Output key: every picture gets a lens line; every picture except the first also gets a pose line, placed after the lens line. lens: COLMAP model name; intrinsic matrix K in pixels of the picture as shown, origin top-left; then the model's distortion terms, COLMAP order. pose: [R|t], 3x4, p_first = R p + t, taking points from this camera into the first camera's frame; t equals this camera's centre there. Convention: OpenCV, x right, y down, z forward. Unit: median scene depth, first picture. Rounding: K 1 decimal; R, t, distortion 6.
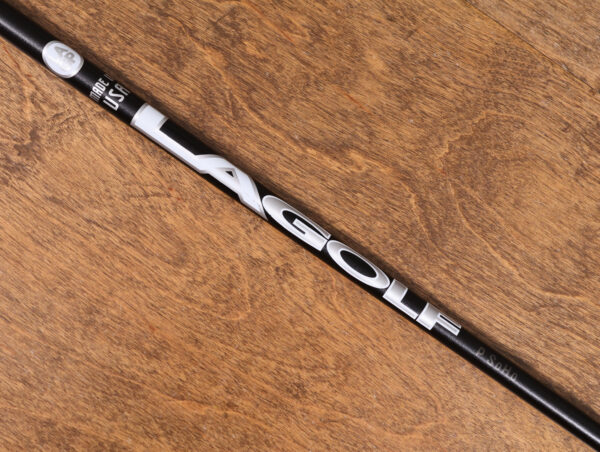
lens RADIAL K [[1045.3, 0, 302.8], [0, 1045.3, 235.2], [0, 0, 1]] dist [0.000655, -0.067485]
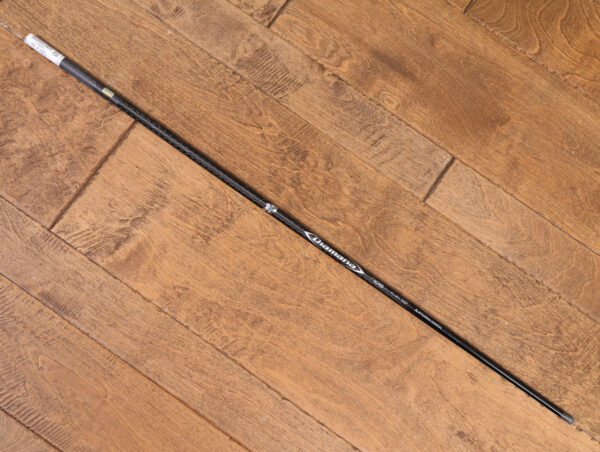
lens RADIAL K [[1045.3, 0, 302.8], [0, 1045.3, 235.2], [0, 0, 1]] dist [0.000655, -0.067485]
pose [[0.999037, 0.002453, 0.043797, -0.184438], [0.002305, 0.994118, -0.108274, 0.279399], [-0.043805, 0.108271, 0.993156, -1.932582]]
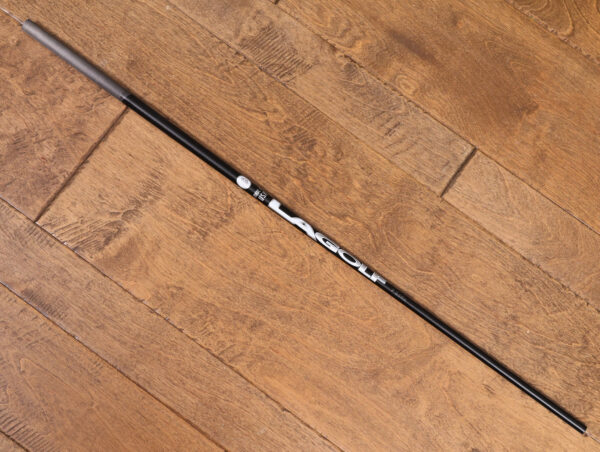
lens RADIAL K [[1045.3, 0, 302.8], [0, 1045.3, 235.2], [0, 0, 1]] dist [0.000655, -0.067485]
pose [[0.999779, 0.017766, 0.011221, -0.099600], [-0.016936, 0.997393, -0.070151, 0.159571], [-0.012438, 0.069945, 0.997473, -1.714548]]
